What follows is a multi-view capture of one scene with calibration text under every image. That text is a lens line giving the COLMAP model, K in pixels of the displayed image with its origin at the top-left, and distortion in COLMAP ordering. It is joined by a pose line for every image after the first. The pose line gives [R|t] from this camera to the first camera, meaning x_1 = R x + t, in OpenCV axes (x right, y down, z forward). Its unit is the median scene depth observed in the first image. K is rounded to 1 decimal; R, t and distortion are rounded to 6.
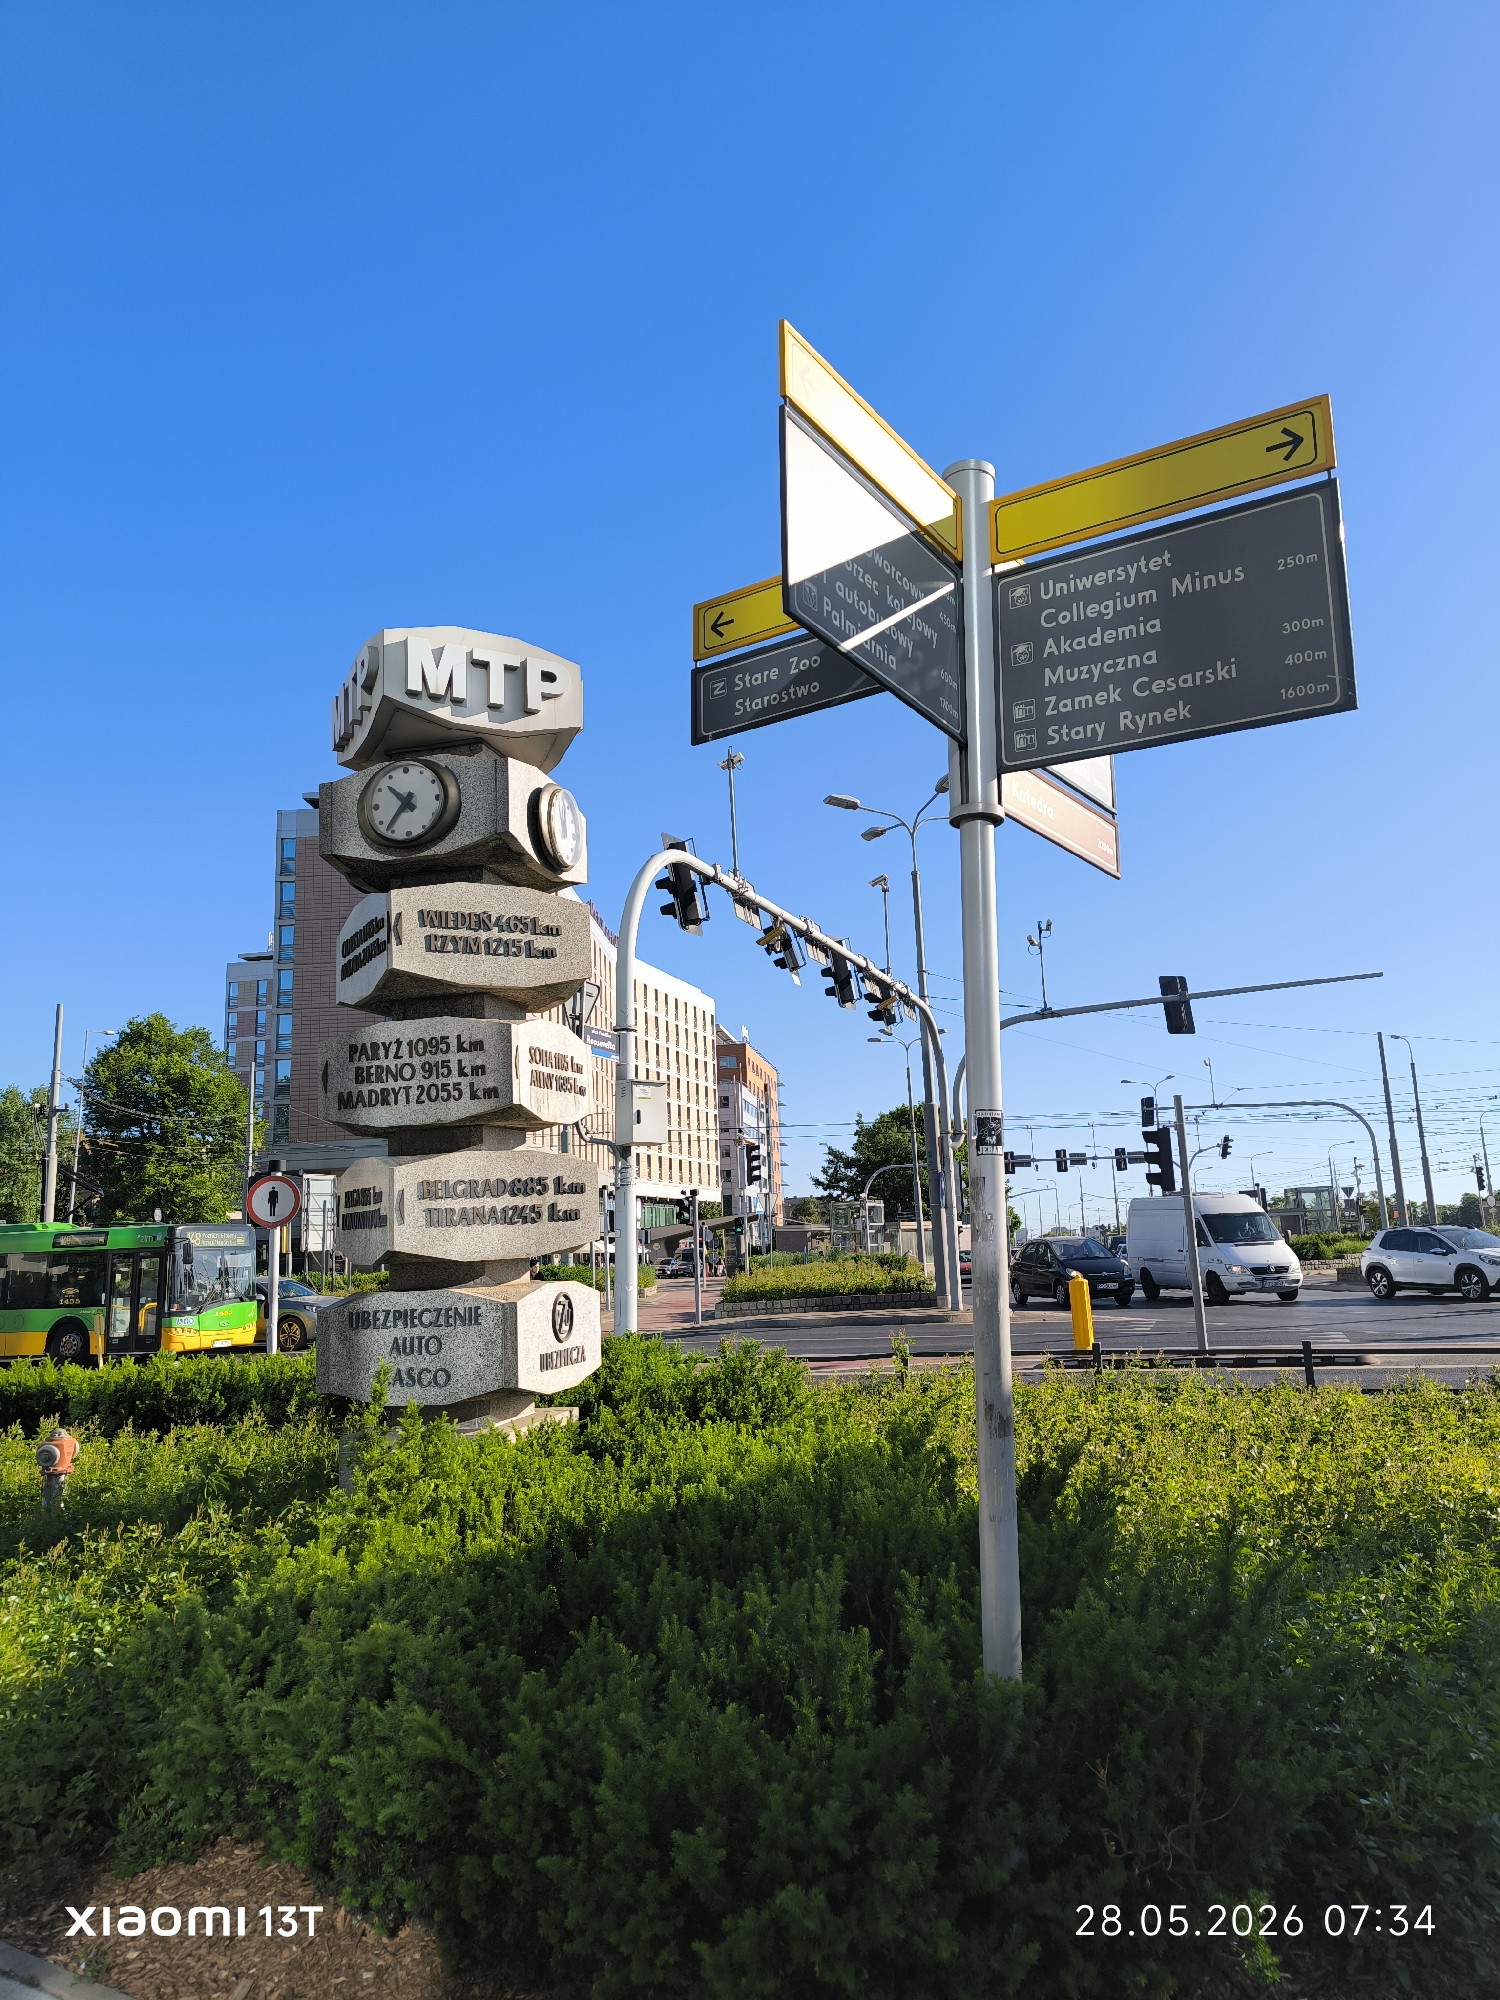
lens RADIAL K [[1368.3, 0, 750.0], [0, 1368.3, 1000.0], [0, 0, 1]] dist [0.074324, -0.120147]
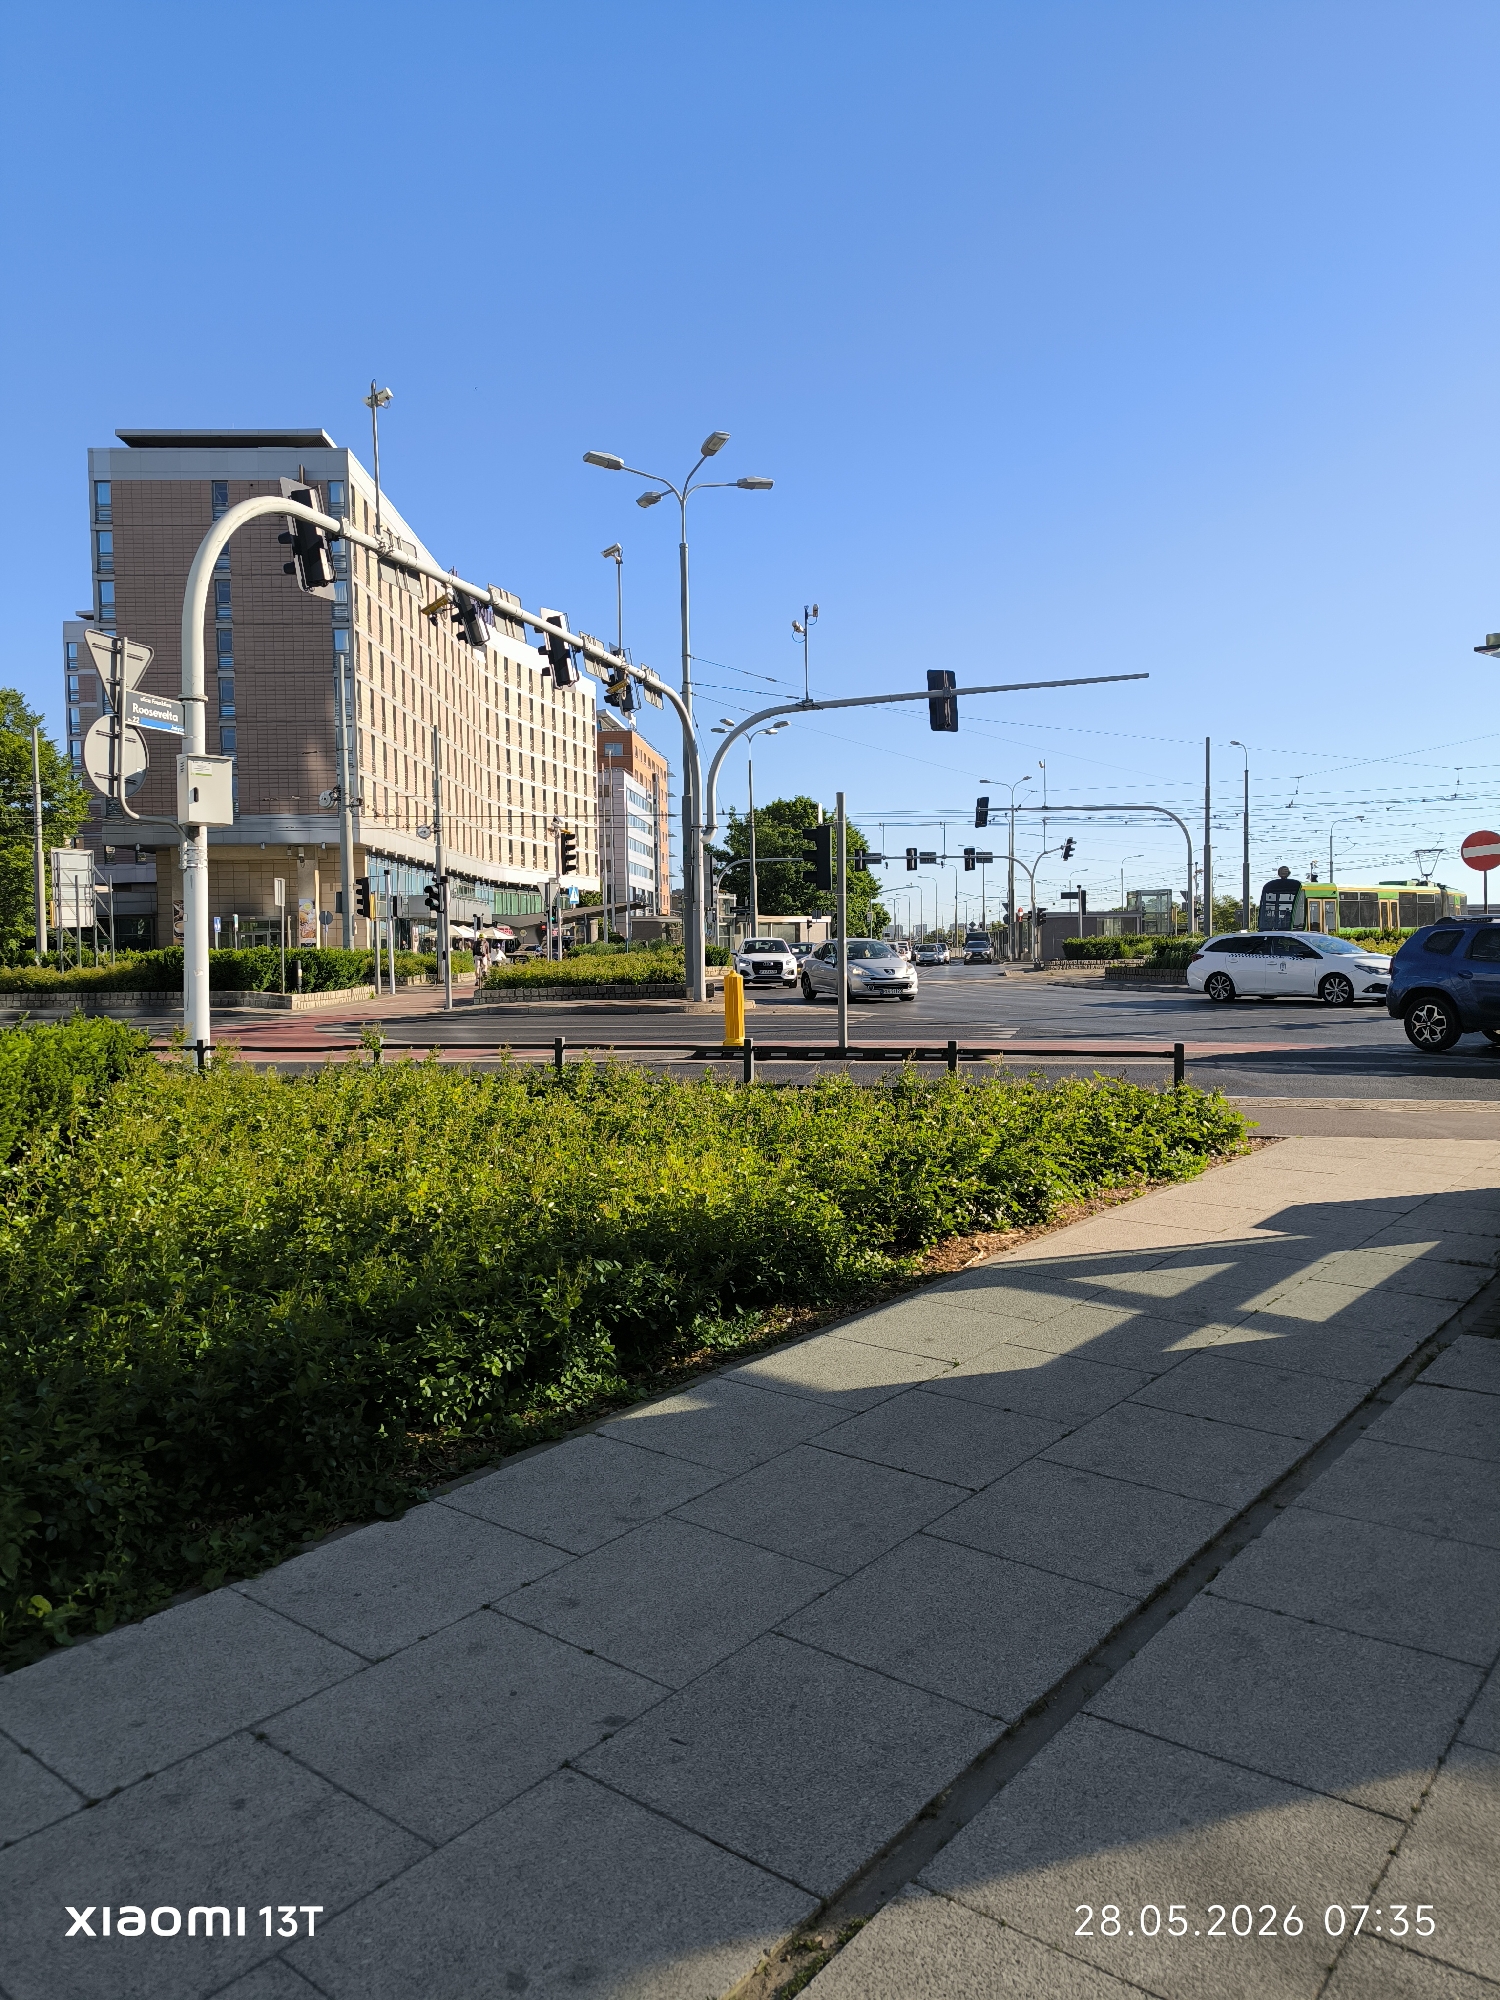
lens RADIAL K [[1368.3, 0, 750.0], [0, 1368.3, 1000.0], [0, 0, 1]] dist [0.074324, -0.120147]
pose [[0.997583, 0.021579, 0.066054, 0.110274], [-0.035700, 0.974680, 0.220736, 0.000105], [-0.059618, -0.222560, 0.973094, 0.012758]]
